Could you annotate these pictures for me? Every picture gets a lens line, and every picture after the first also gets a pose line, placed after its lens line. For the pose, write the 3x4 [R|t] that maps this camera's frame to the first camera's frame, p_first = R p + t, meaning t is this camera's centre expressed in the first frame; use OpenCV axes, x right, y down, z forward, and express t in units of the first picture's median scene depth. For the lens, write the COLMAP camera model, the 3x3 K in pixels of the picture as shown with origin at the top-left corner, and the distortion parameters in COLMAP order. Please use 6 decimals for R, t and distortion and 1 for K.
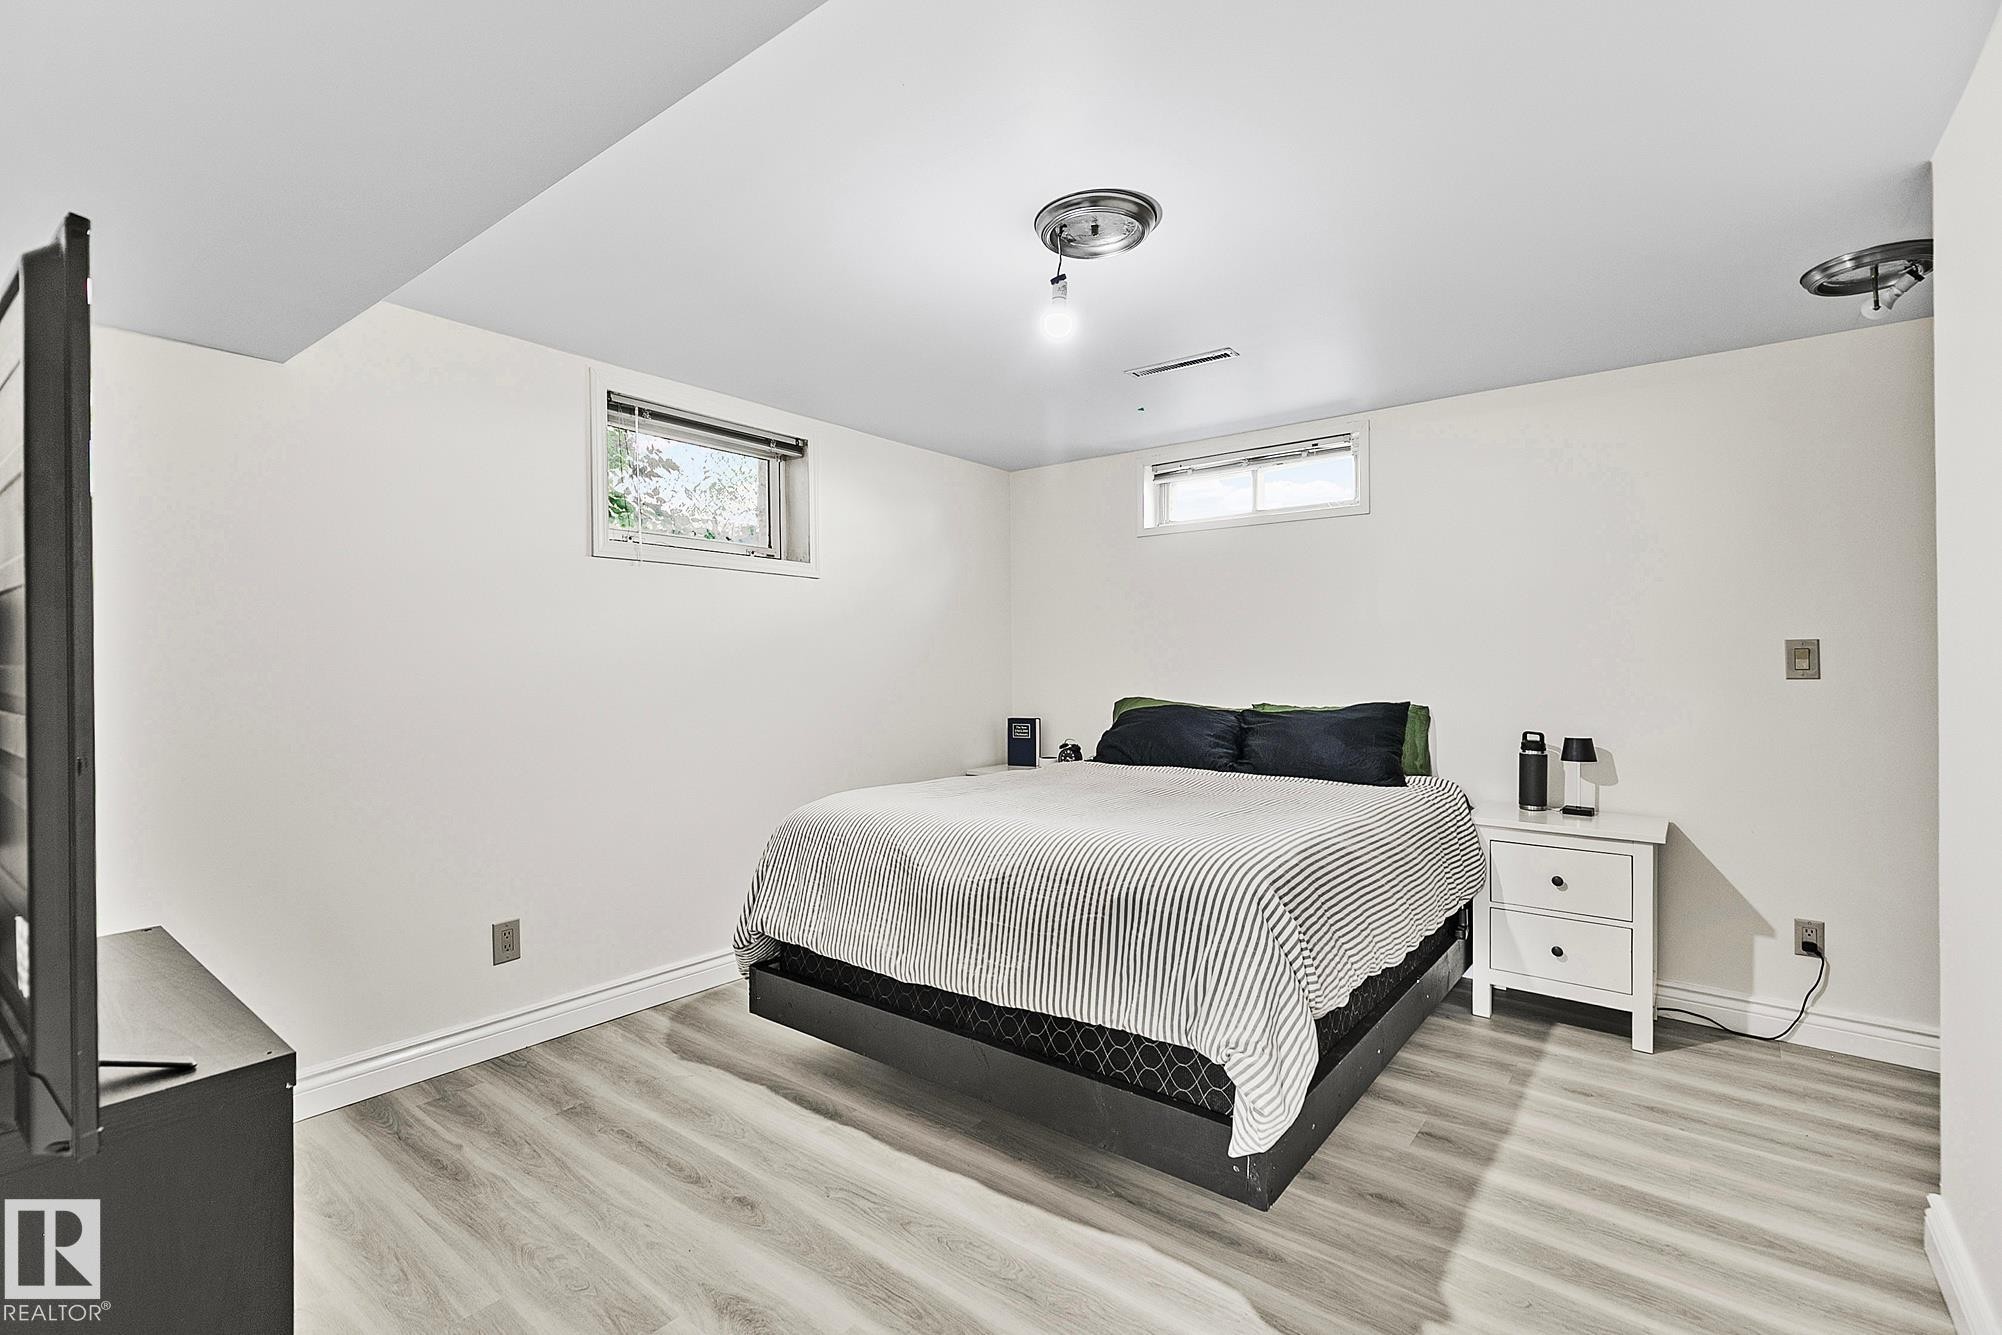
lens RADIAL K [[891.3, 0, 996.6], [0, 891.3, 671.1], [0, 0, 1]] dist [0.002169, -0.000099]
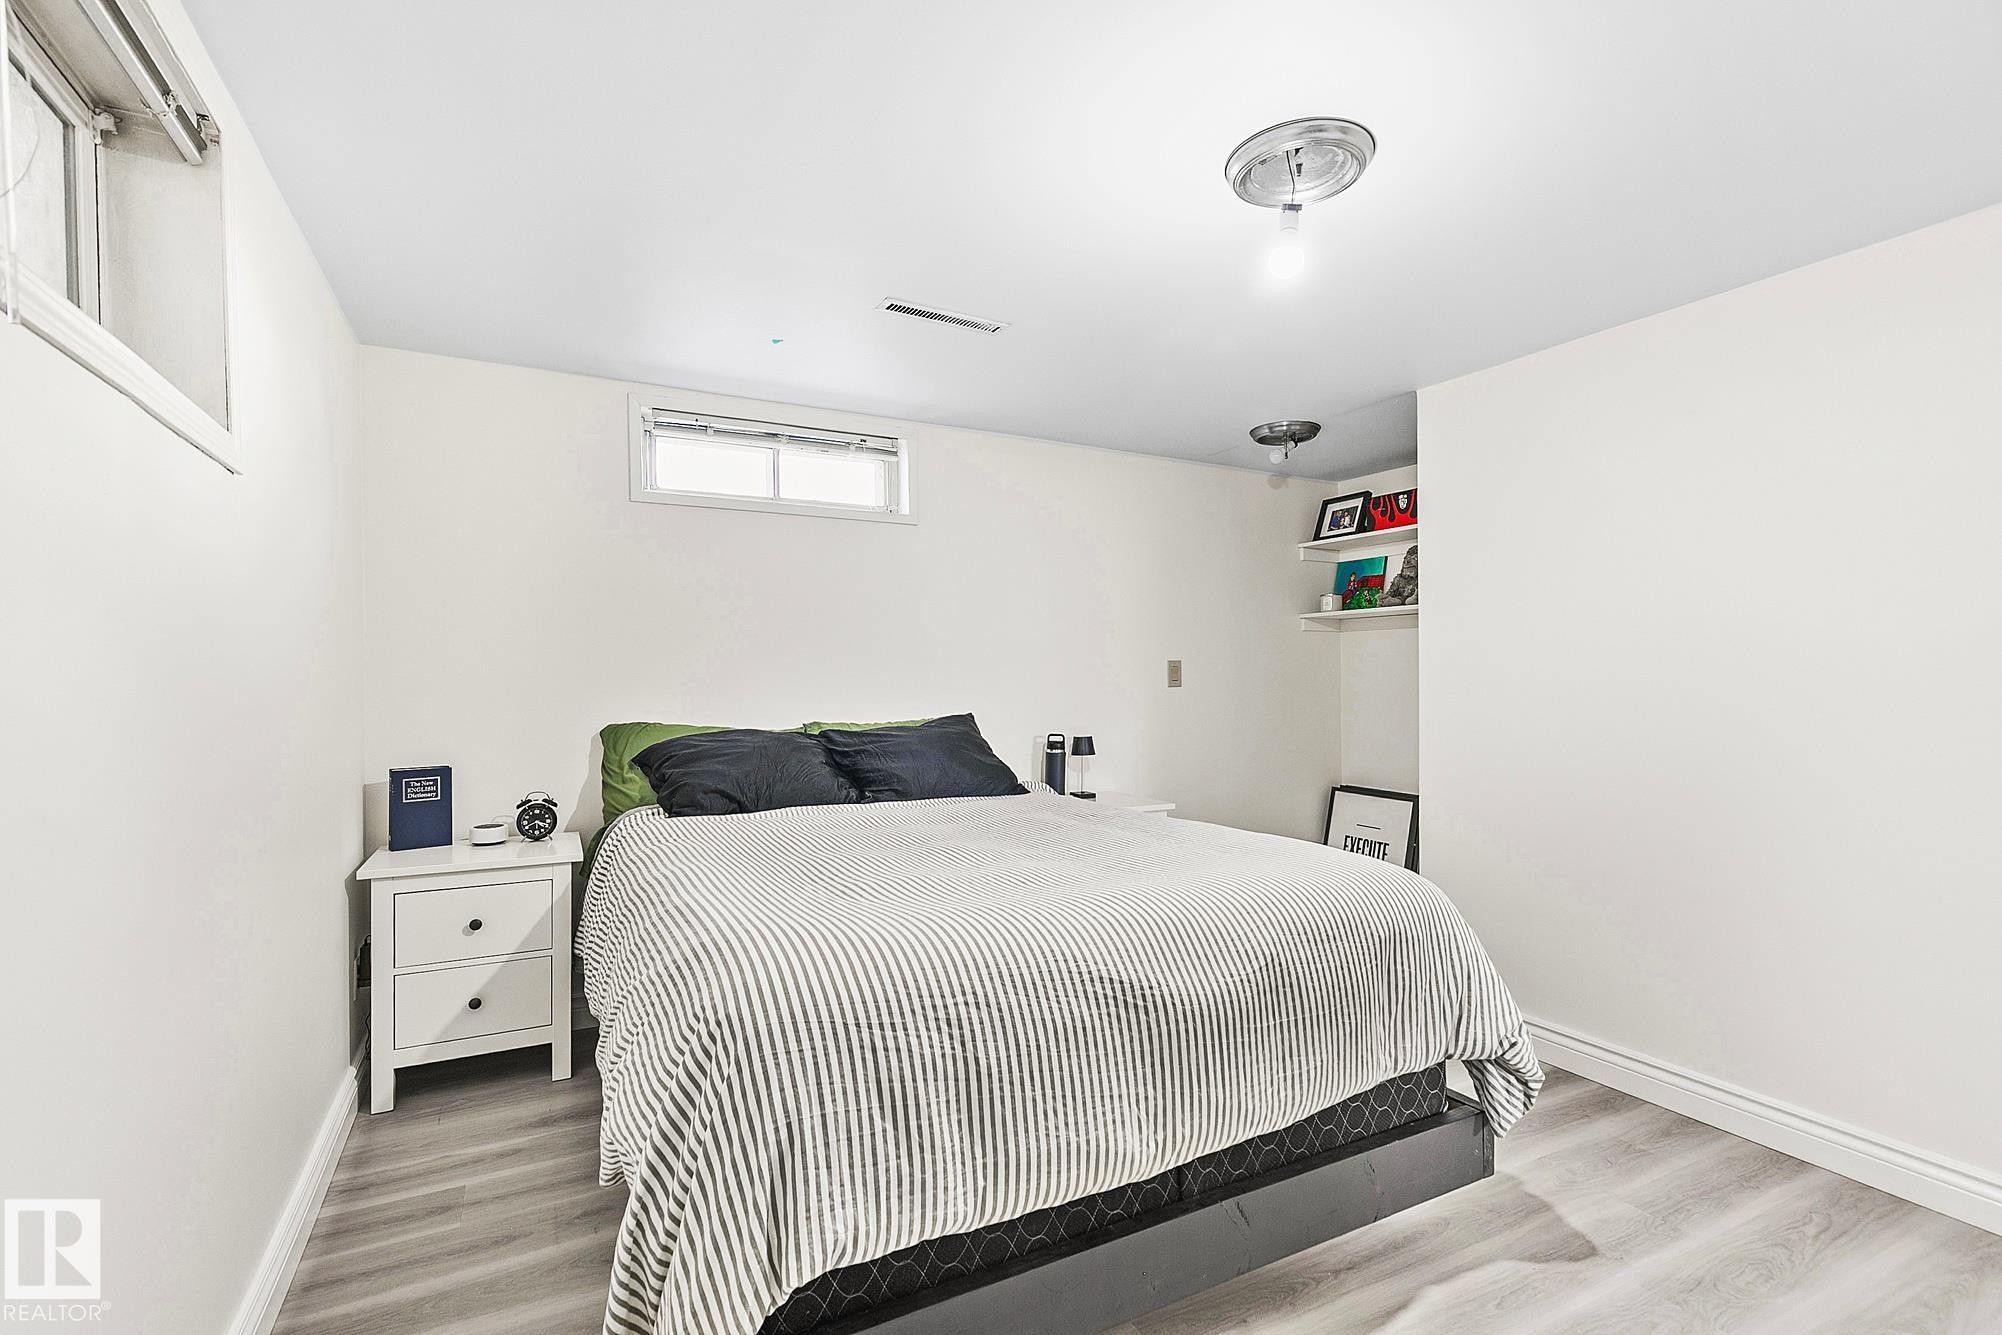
lens RADIAL K [[891.3, 0, 996.6], [0, 891.3, 671.1], [0, 0, 1]] dist [0.002169, -0.000099]
pose [[0.394369, 0.005953, 0.918933, -0.446514], [0.004774, 0.999952, -0.008526, -0.005072], [-0.918940, 0.007749, 0.394321, 0.519090]]
